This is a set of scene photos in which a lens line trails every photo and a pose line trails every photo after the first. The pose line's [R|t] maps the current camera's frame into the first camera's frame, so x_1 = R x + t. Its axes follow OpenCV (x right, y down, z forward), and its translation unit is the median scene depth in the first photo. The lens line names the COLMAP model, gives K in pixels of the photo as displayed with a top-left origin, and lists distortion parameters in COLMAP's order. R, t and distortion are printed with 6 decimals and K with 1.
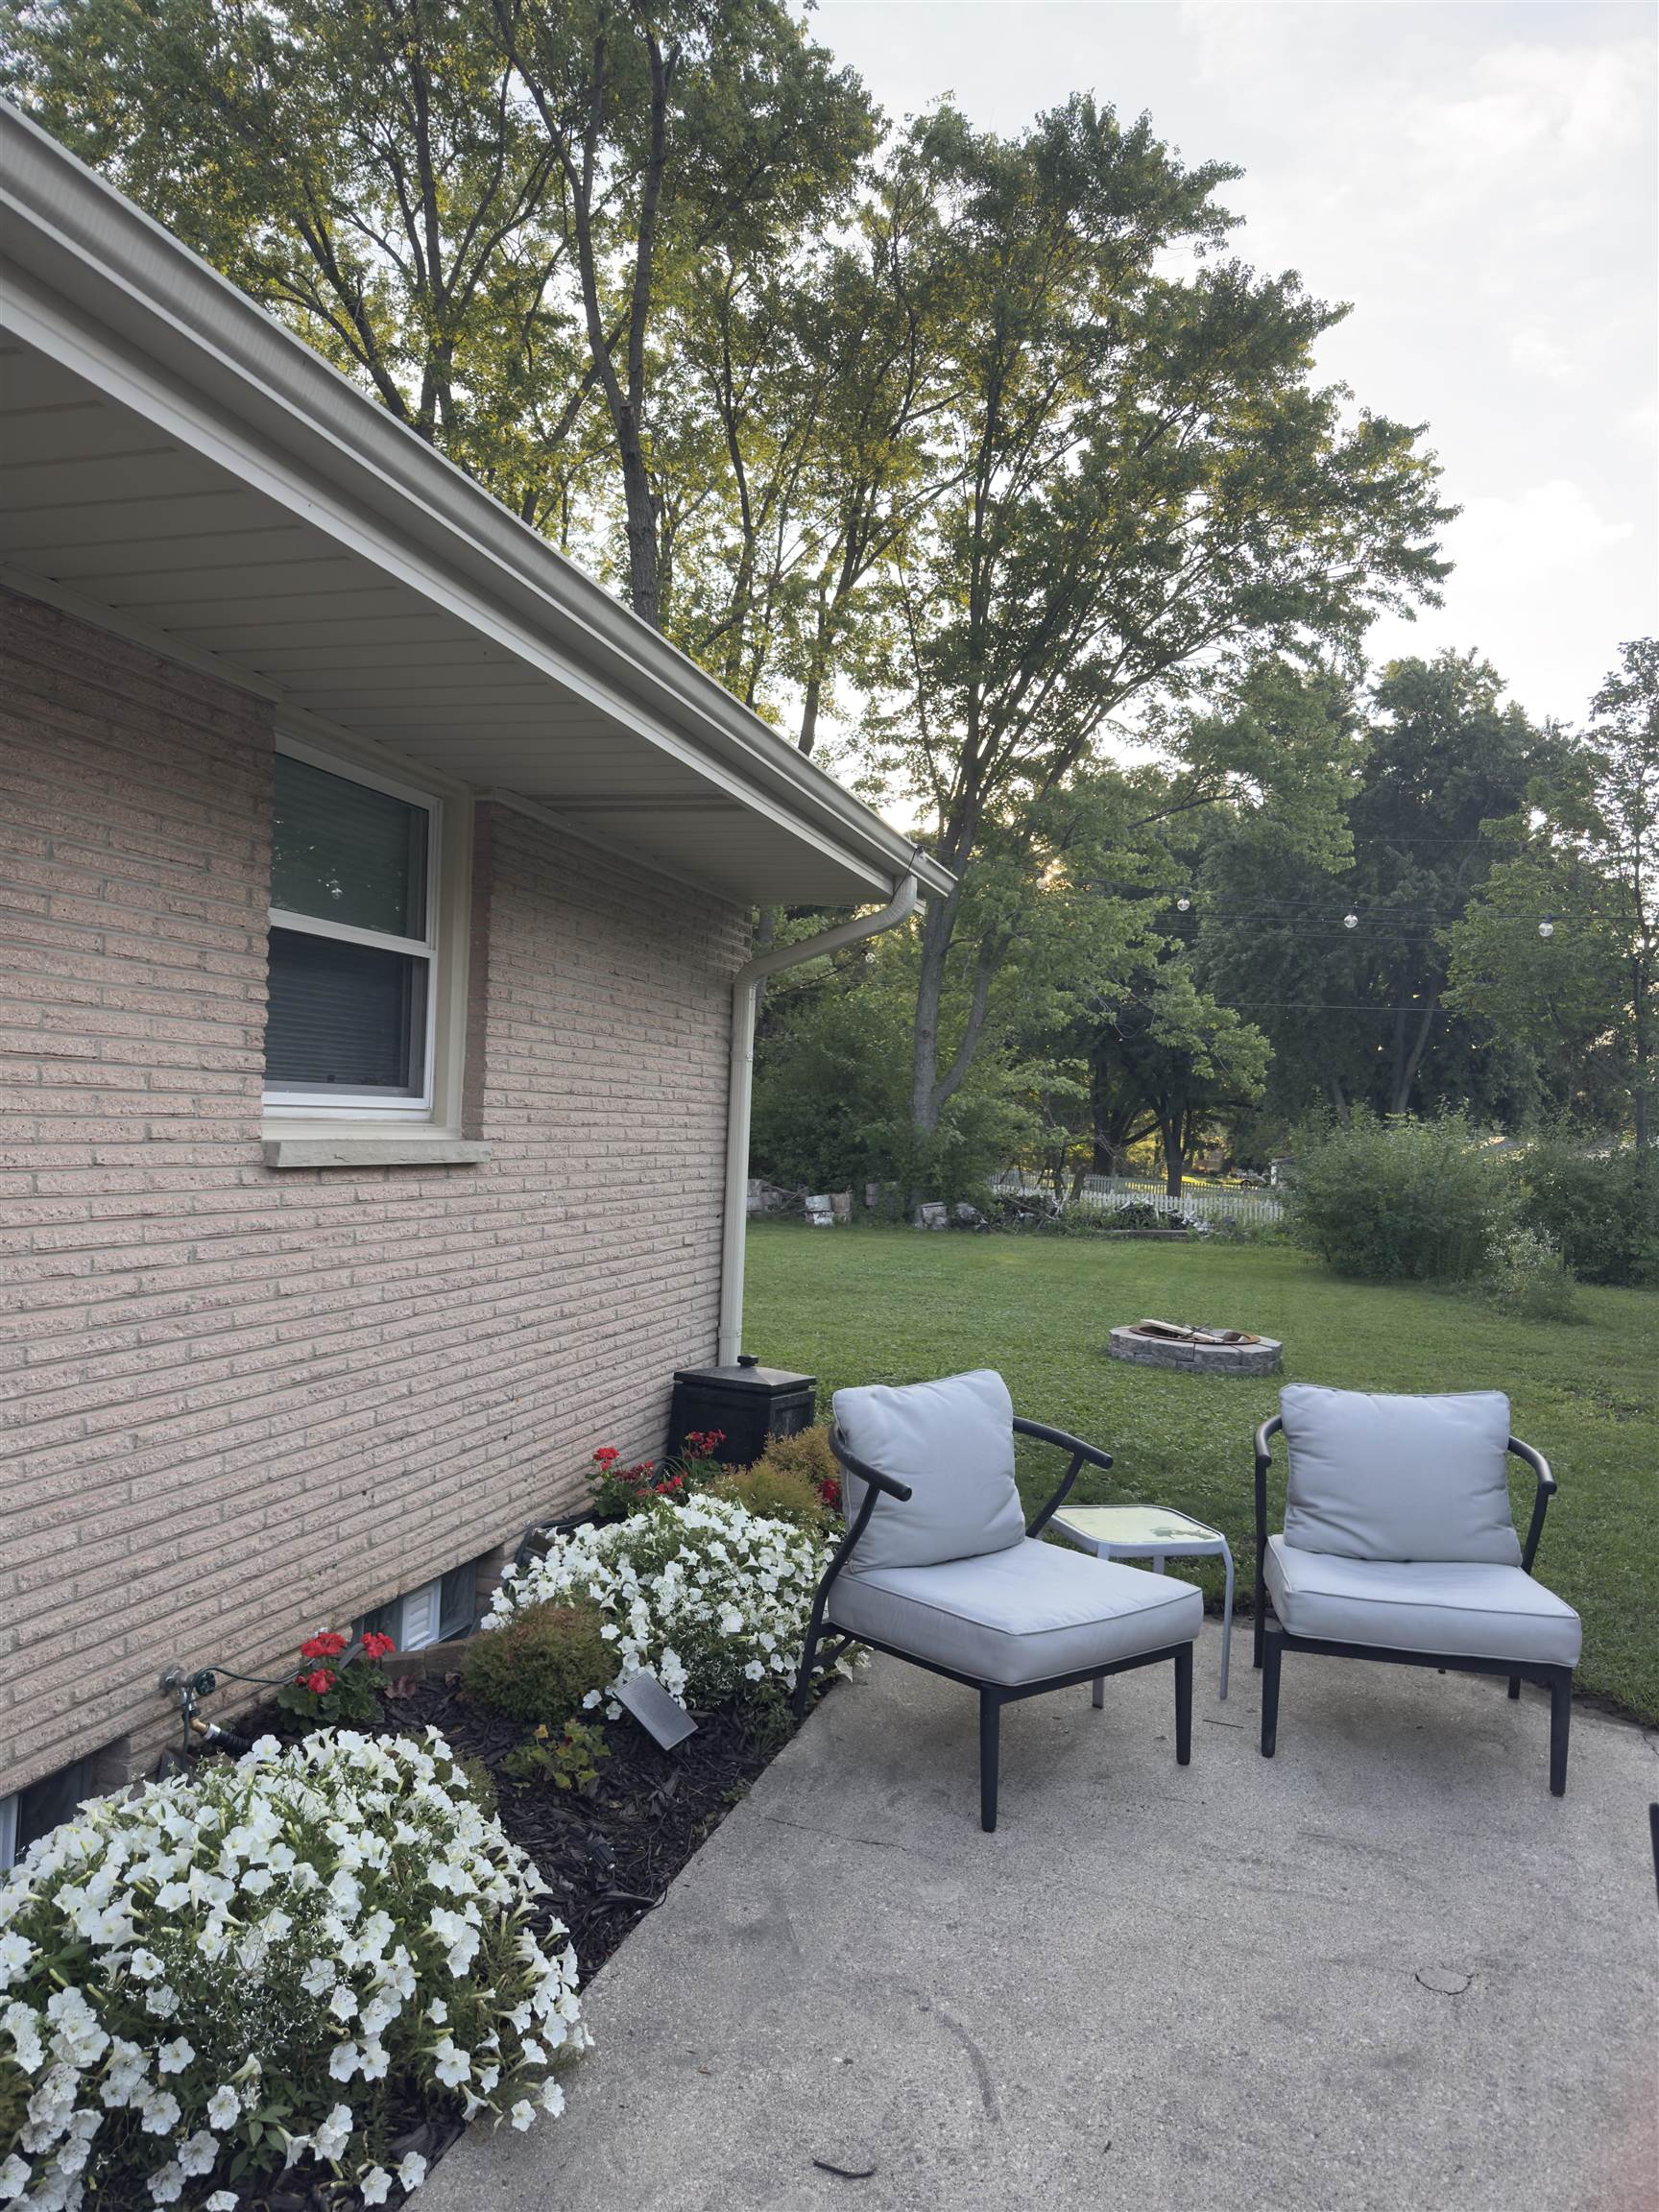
lens RADIAL K [[1544.0, 0, 839.5], [0, 1544.0, 1109.2], [0, 0, 1]] dist [0.158010, -0.303485]
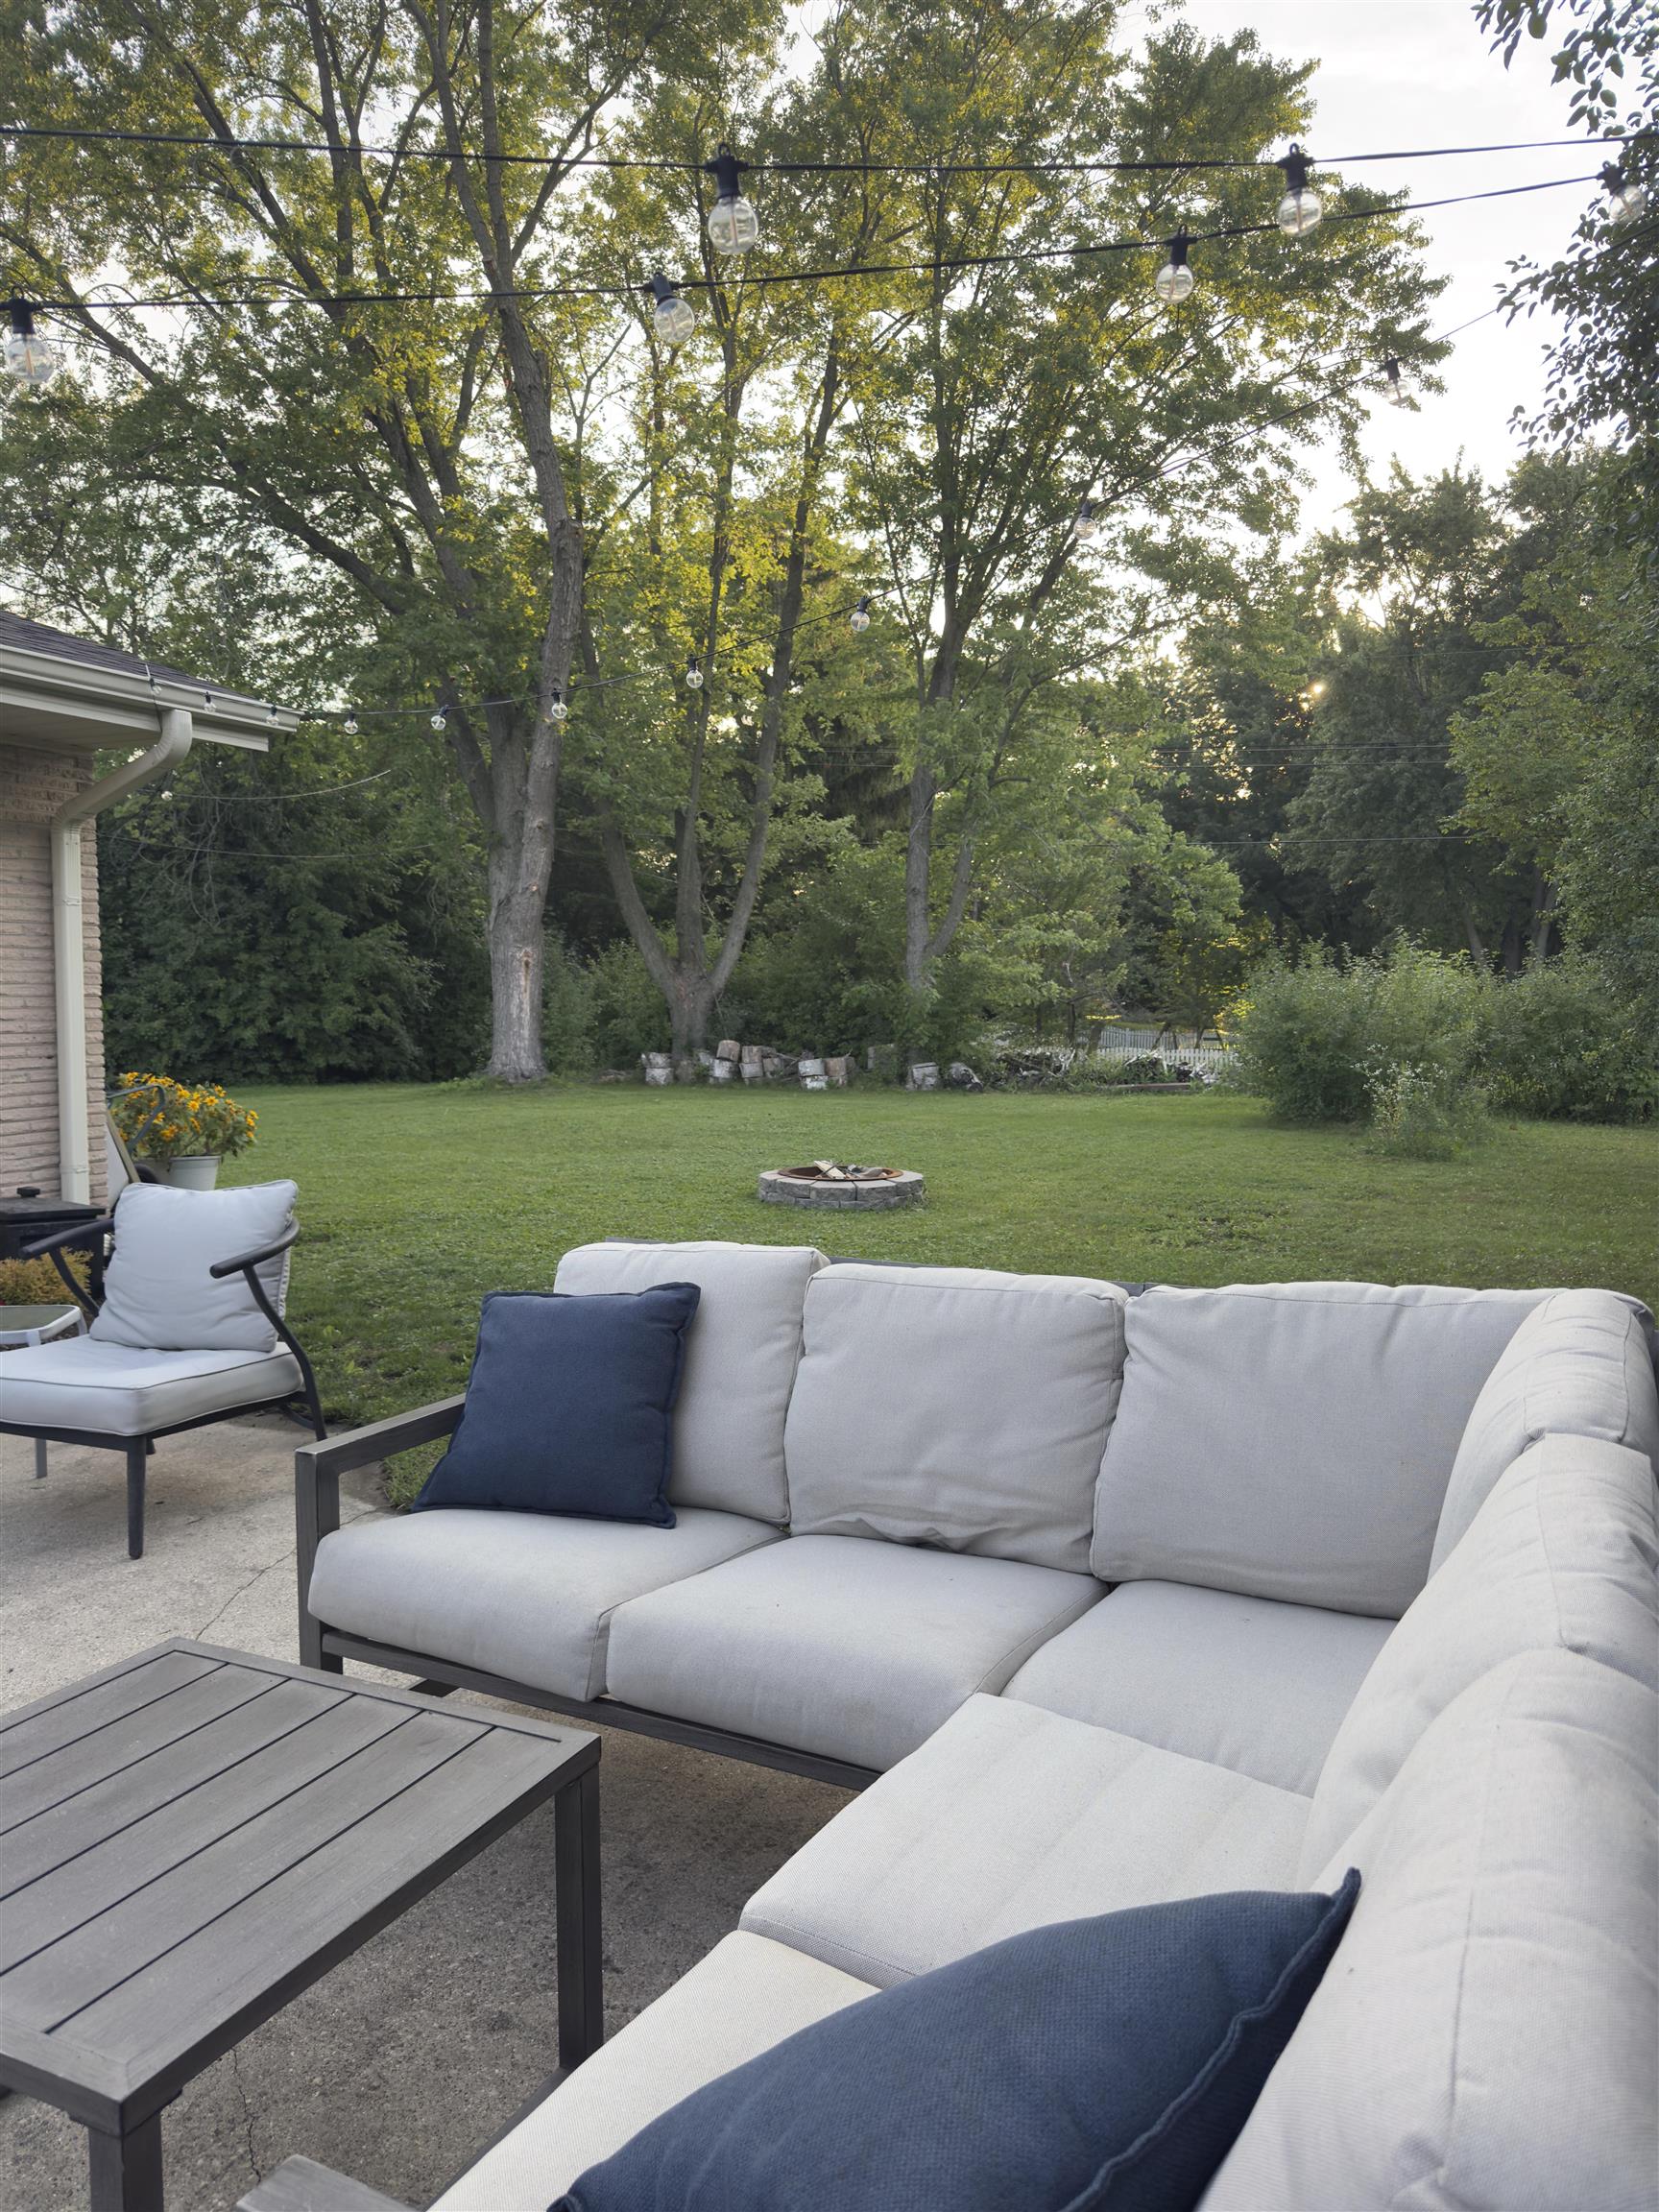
lens RADIAL K [[1547.2, 0, 827.6], [0, 1547.2, 1115.5], [0, 0, 1]] dist [0.106244, -0.152986]
pose [[0.988851, -0.026915, -0.146453, 0.143876], [0.039174, 0.995905, 0.081480, 0.010588], [0.143661, -0.086309, 0.985856, 0.010126]]
